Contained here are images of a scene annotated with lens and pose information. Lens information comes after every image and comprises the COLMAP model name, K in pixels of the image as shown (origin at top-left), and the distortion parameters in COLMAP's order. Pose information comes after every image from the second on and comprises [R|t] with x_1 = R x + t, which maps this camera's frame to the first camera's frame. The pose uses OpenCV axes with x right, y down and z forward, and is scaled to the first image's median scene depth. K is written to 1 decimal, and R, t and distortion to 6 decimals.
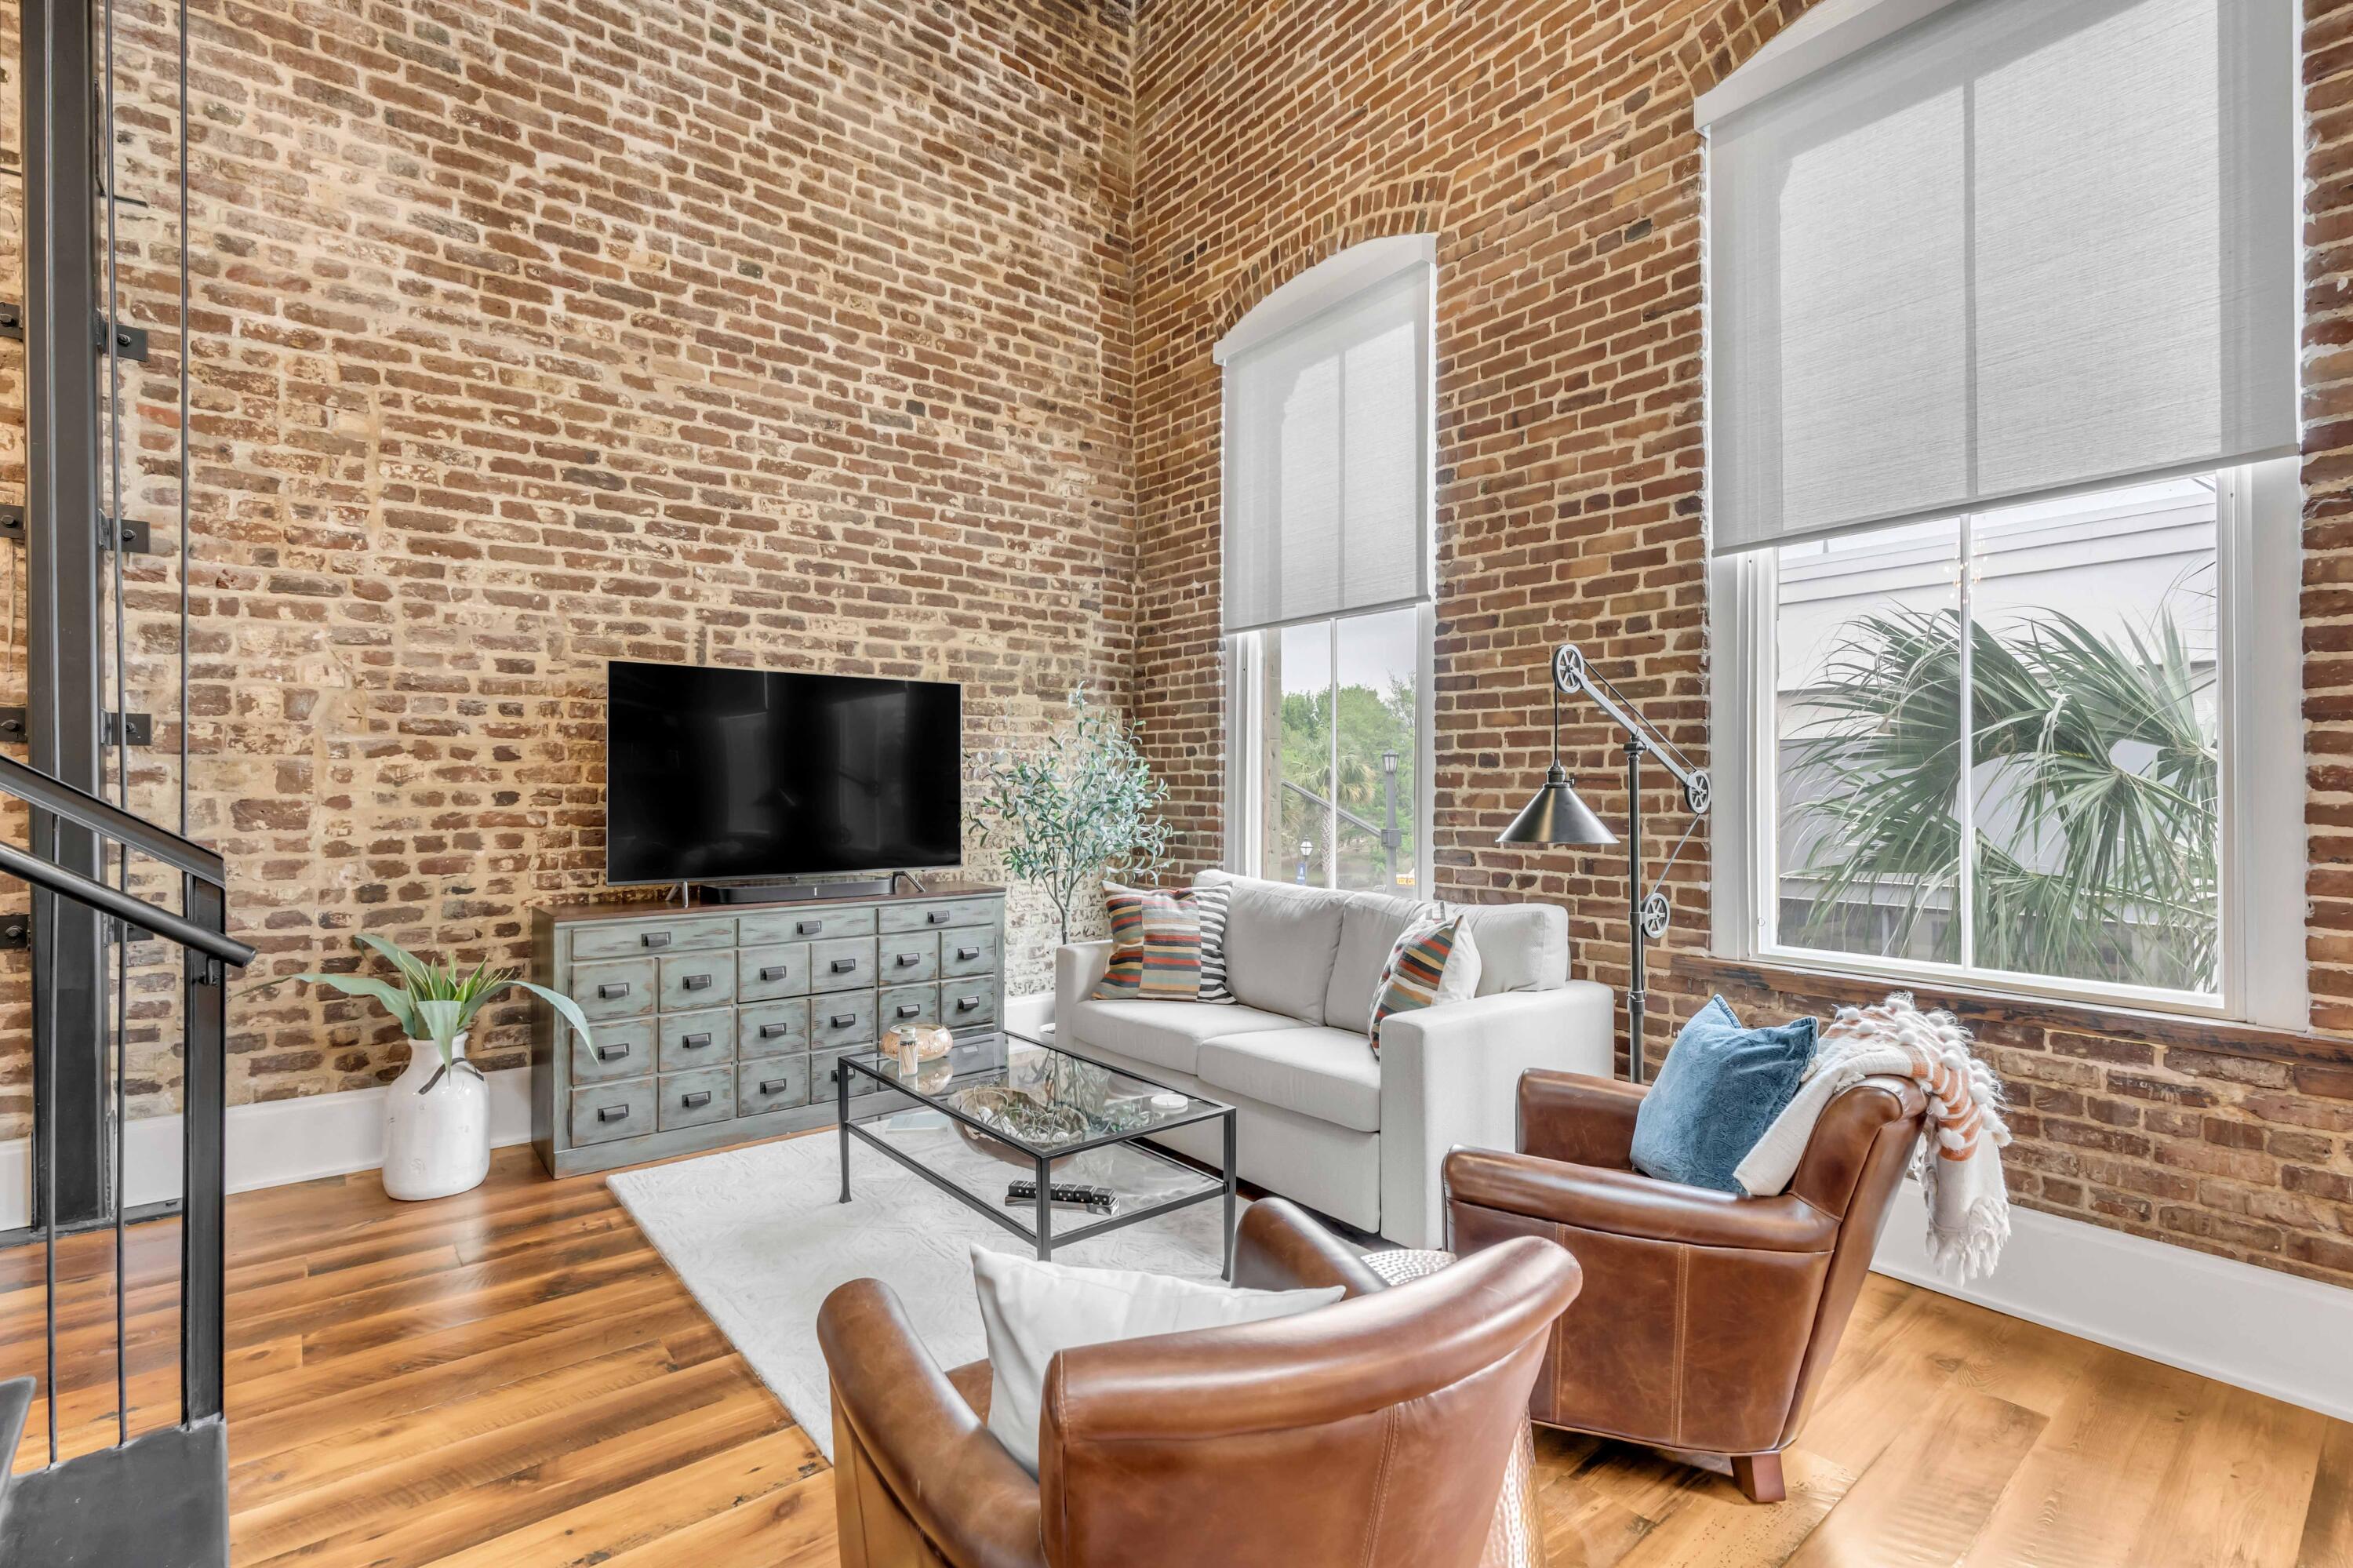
lens RADIAL K [[1126.1, 0, 1177.9], [0, 1126.1, 782.2], [0, 0, 1]] dist [-0.010918, 0.008009]
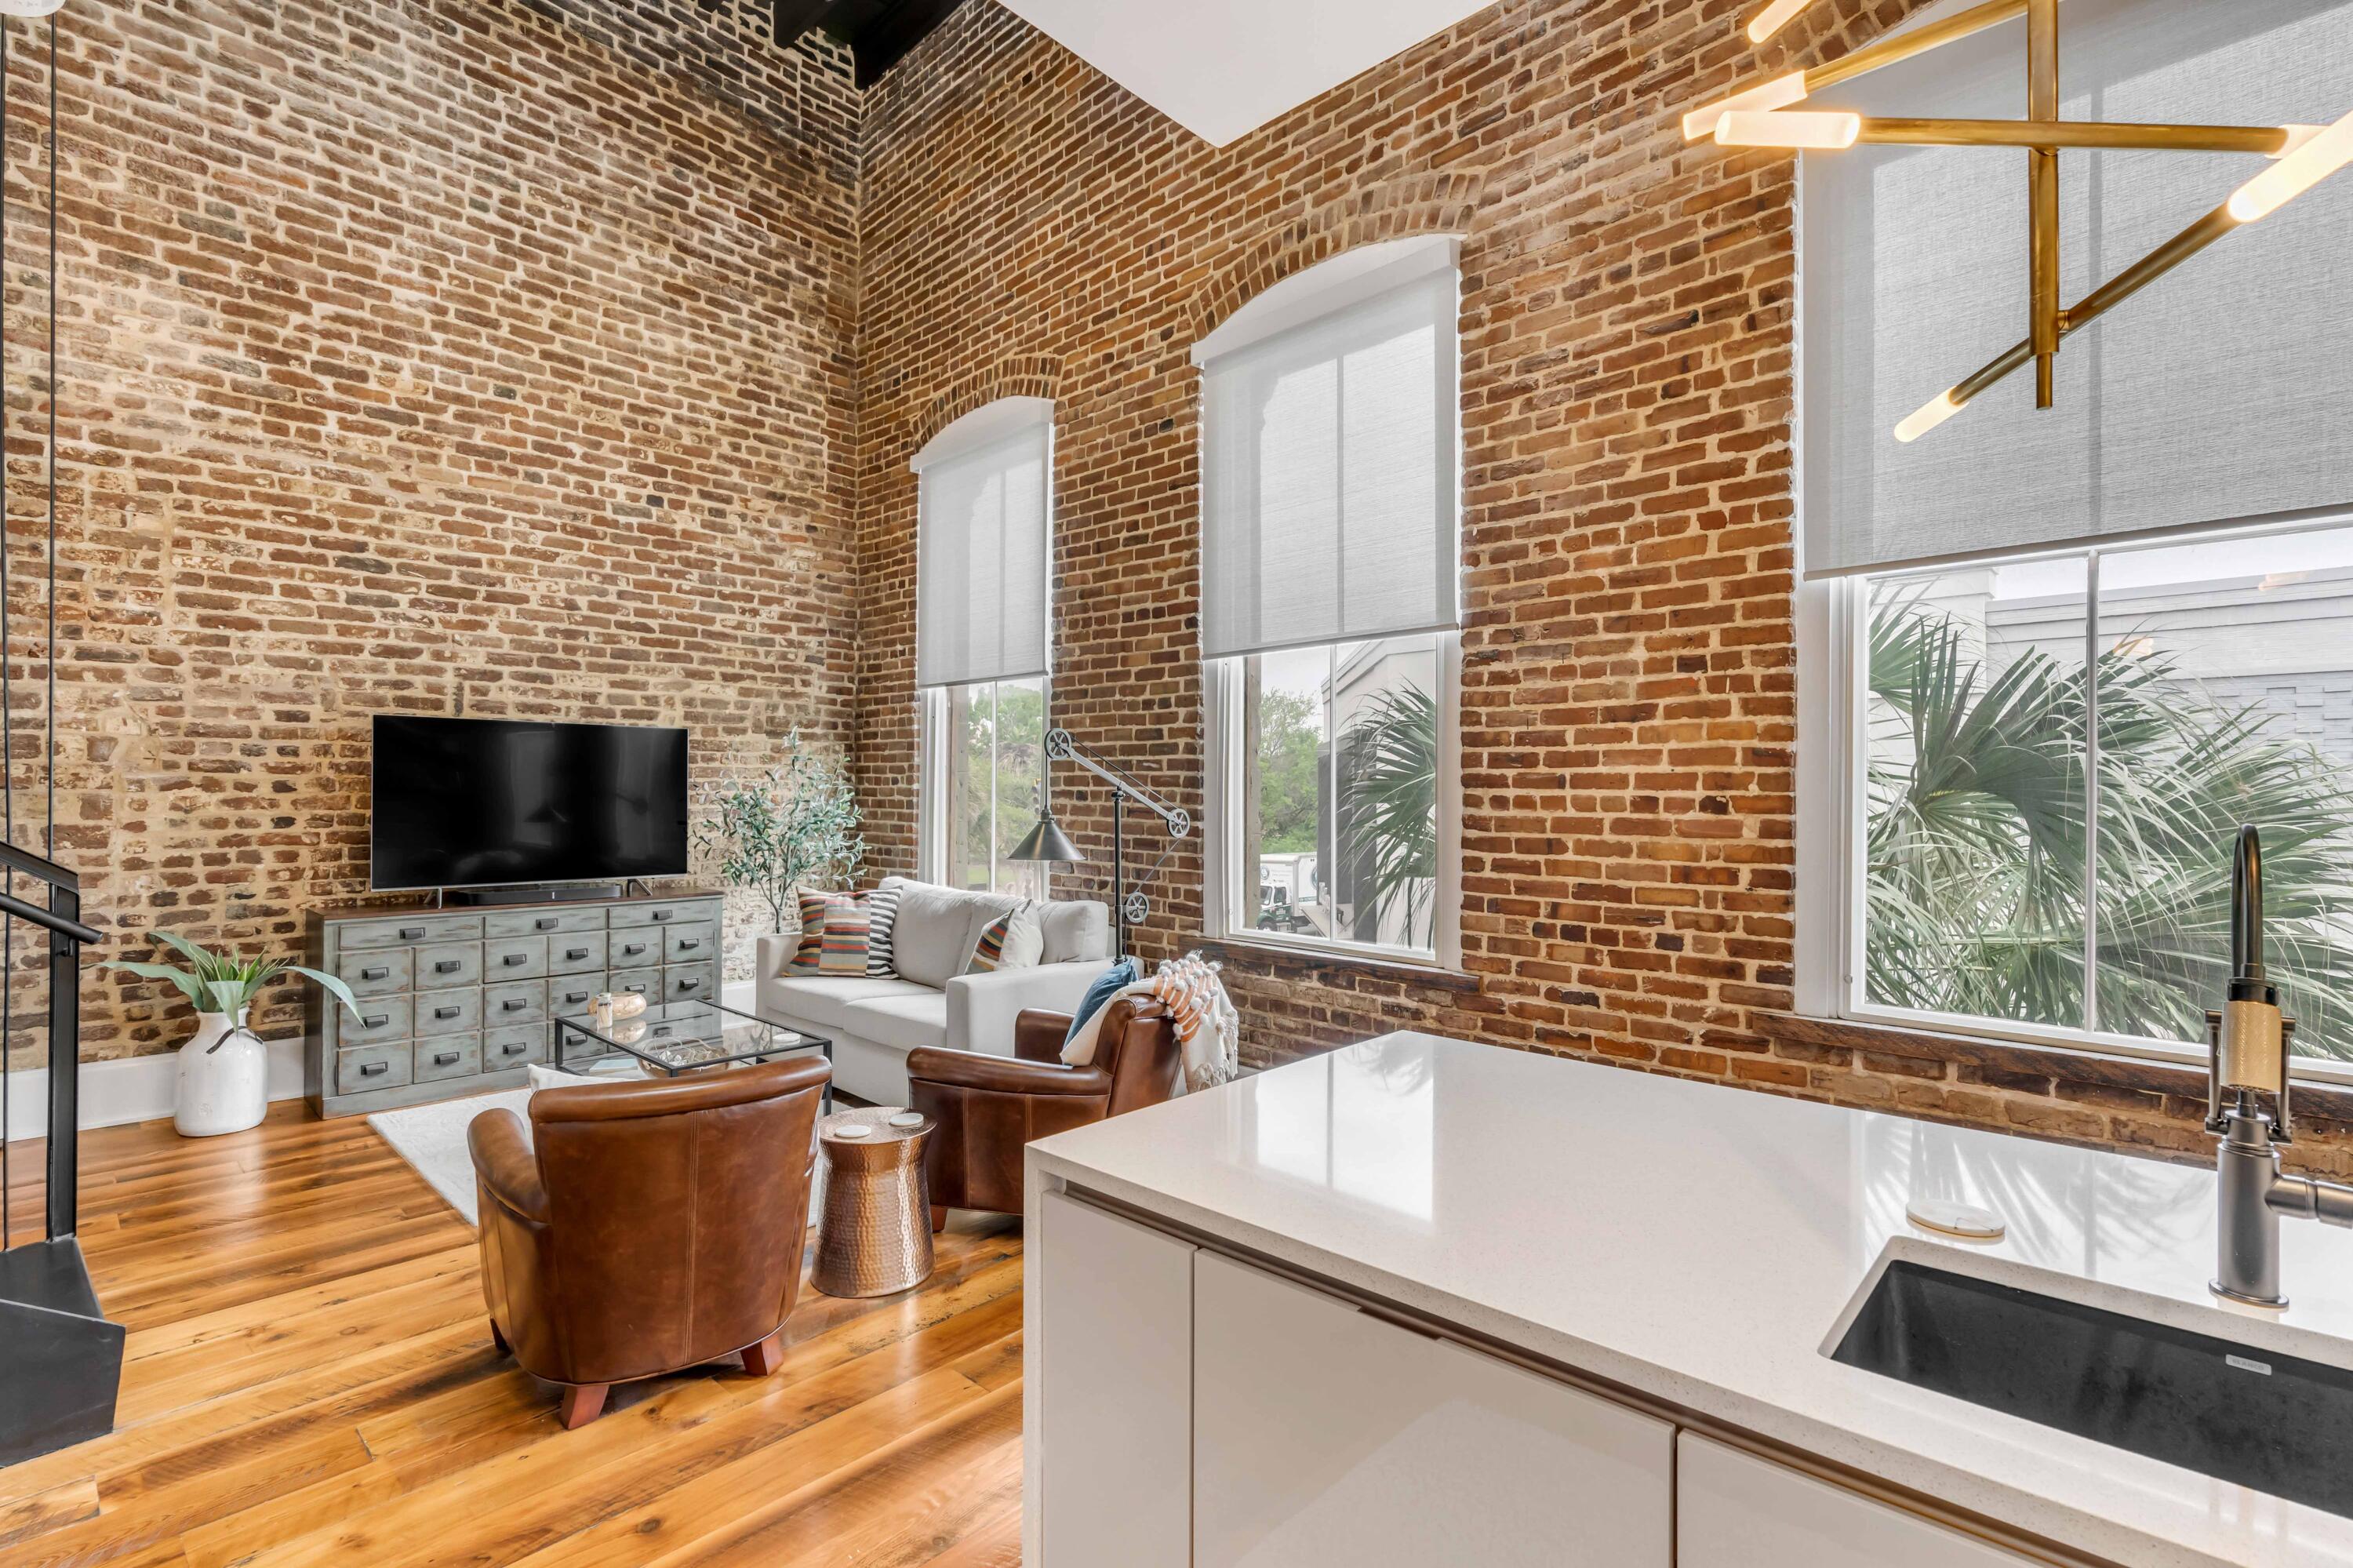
lens RADIAL K [[1116.5, 0, 1194.1], [0, 1116.5, 789.7], [0, 0, 1]] dist [-0.009747, 0.005942]
pose [[0.989615, 0.006826, 0.143580, 0.216188], [-0.007174, 0.999972, 0.001905, -0.030079], [-0.143563, -0.002915, 0.989637, -0.353167]]
